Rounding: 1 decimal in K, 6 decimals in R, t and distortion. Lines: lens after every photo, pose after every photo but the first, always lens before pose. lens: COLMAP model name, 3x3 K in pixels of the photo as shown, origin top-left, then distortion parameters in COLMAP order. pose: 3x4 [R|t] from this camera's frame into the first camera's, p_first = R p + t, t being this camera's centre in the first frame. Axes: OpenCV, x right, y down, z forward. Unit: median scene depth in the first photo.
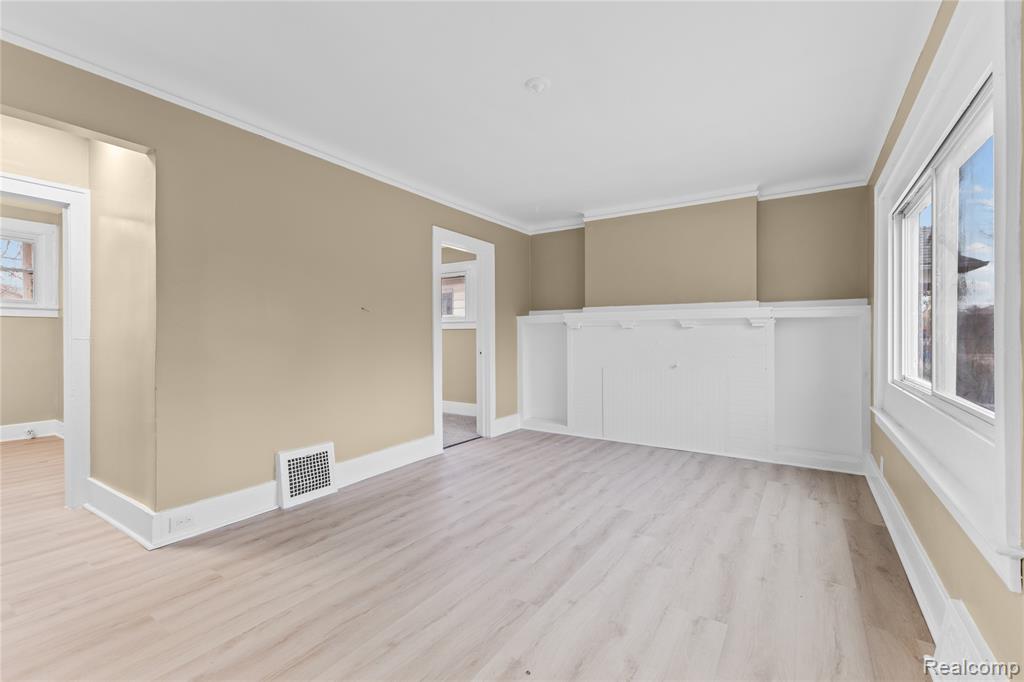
lens RADIAL K [[441.6, 0, 521.6], [0, 441.6, 336.9], [0, 0, 1]] dist [0.003598, -0.000851]
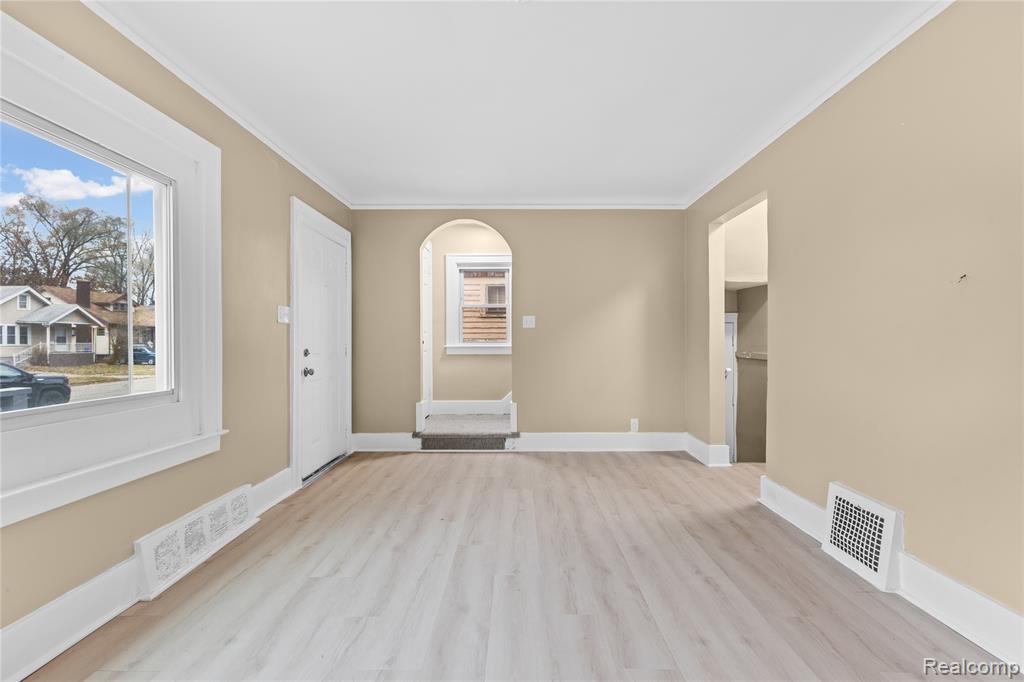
lens RADIAL K [[441.6, 0, 506.8], [0, 441.6, 342.2], [0, 0, 1]] dist [0.003598, -0.000851]
pose [[-0.857317, 0.006345, -0.514750, 0.331672], [0.004612, 0.999979, 0.004644, 0.002232], [0.514768, 0.001608, -0.857328, 1.233485]]
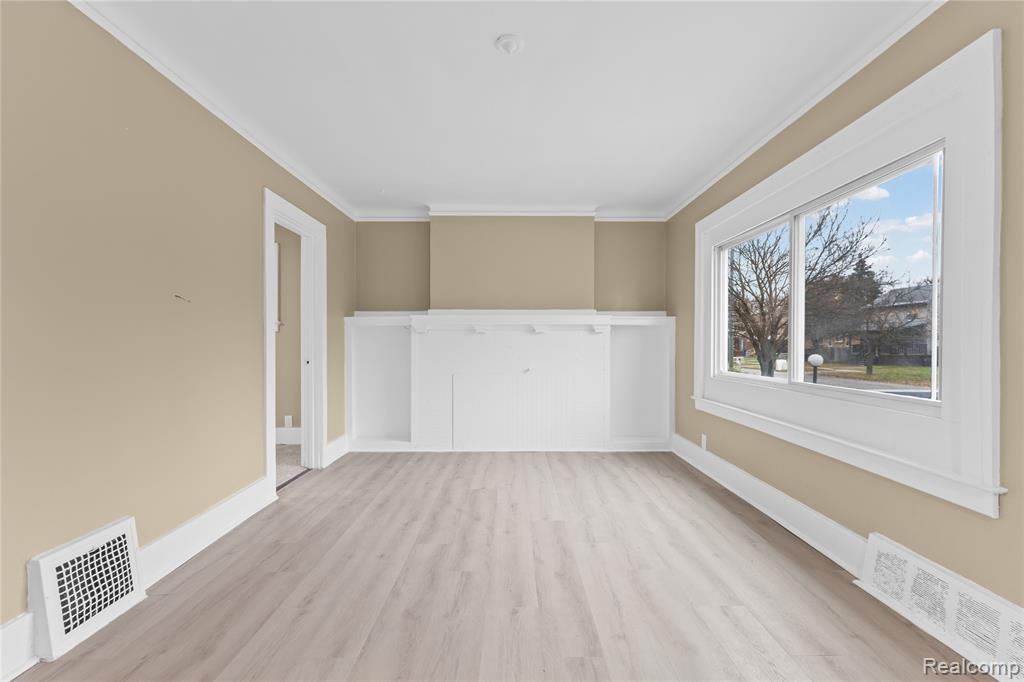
lens RADIAL K [[441.6, 0, 519.7], [0, 441.6, 343.1], [0, 0, 1]] dist [0.003598, -0.000851]
pose [[0.837306, -0.001841, 0.546731, -0.313782], [0.000746, 0.999997, 0.002226, 0.001485], [-0.546734, -0.001456, 0.837305, 0.208631]]
